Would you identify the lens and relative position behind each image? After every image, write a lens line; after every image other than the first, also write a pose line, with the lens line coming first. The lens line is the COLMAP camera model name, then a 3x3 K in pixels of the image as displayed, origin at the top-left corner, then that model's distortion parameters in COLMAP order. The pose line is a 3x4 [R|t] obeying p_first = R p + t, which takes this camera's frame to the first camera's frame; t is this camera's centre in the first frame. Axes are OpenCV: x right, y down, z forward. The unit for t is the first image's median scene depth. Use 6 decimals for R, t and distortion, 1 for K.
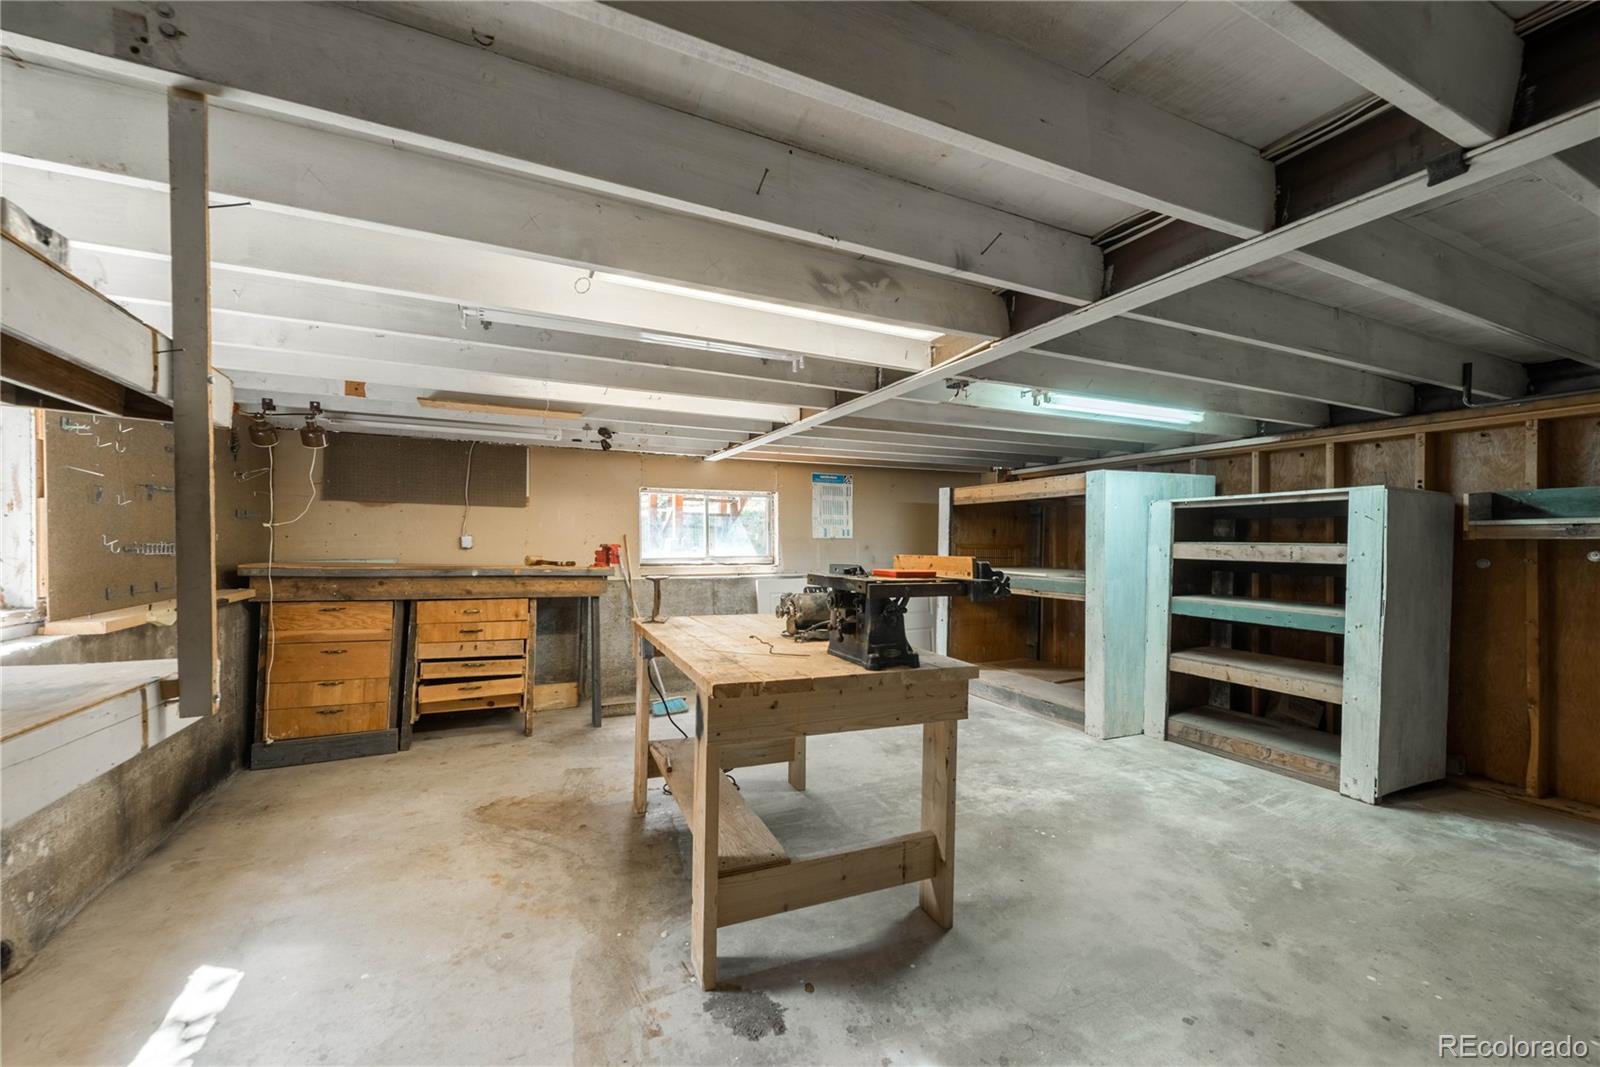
lens RADIAL K [[623.3, 0, 794.8], [0, 623.3, 544.9], [0, 0, 1]] dist [0.011033, -0.003626]
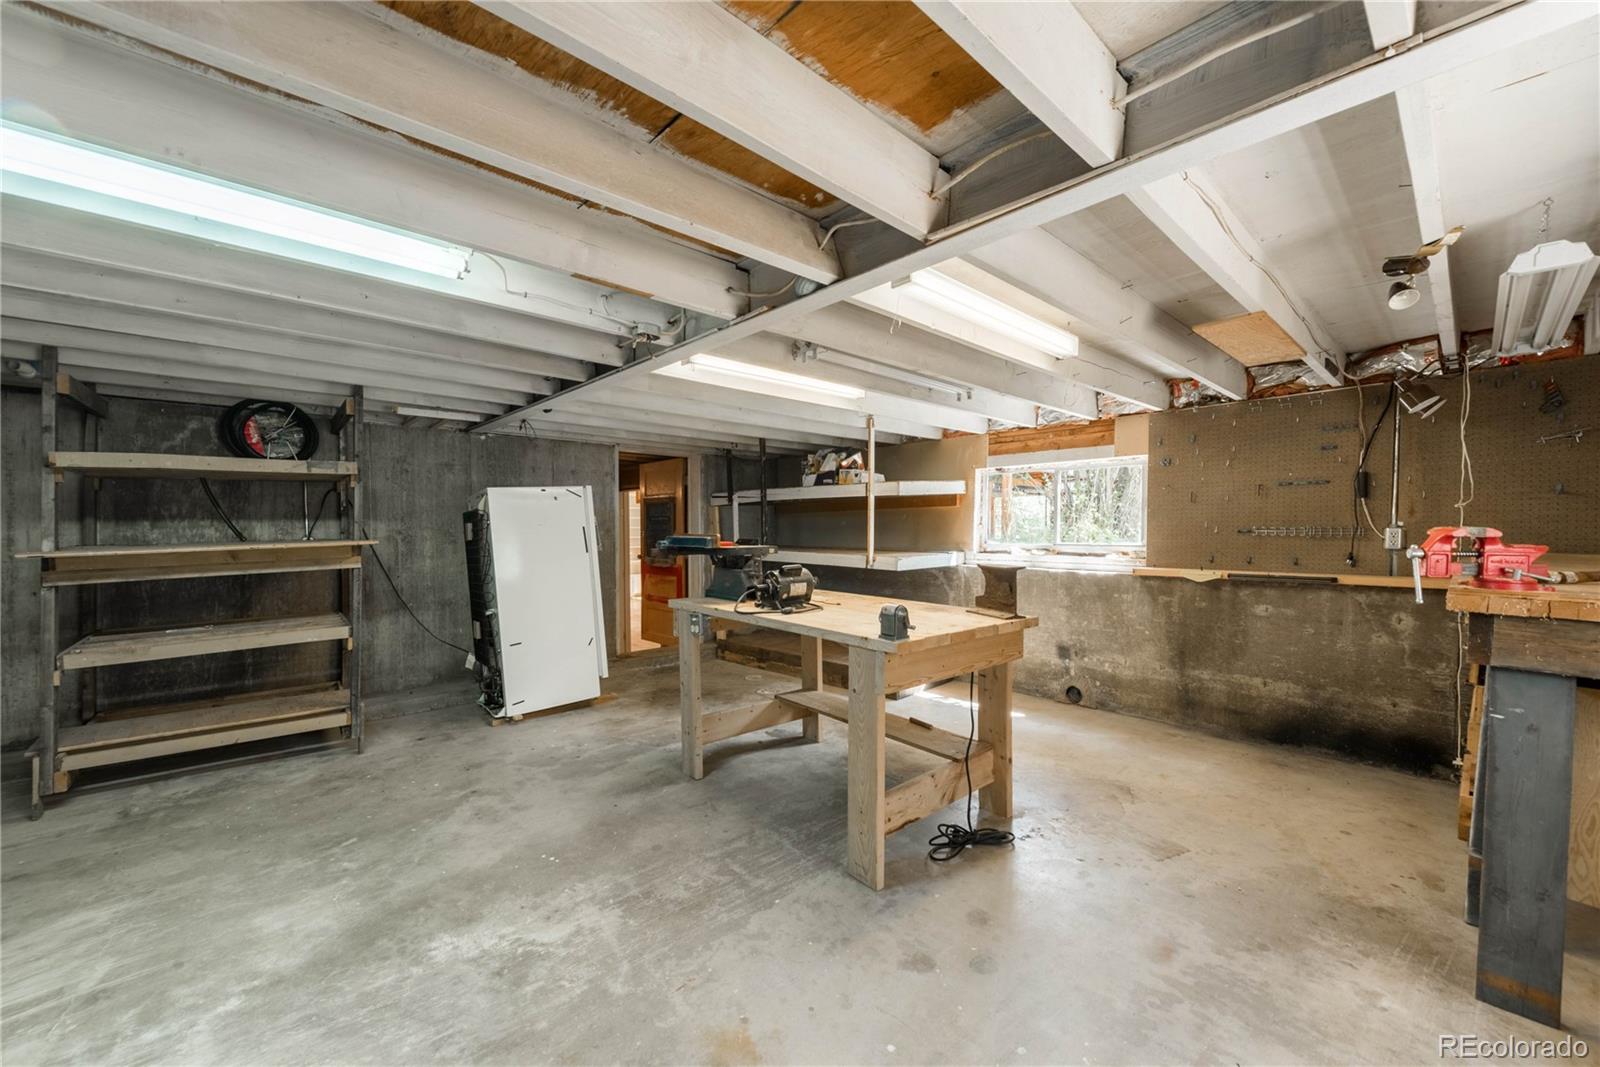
lens RADIAL K [[623.3, 0, 804.0], [0, 623.3, 536.5], [0, 0, 1]] dist [0.011033, -0.003626]
pose [[-0.954094, 0.002612, -0.299497, 0.313583], [-0.003172, 0.999818, 0.018826, -0.004917], [0.299492, 0.018912, -0.953911, 1.877243]]
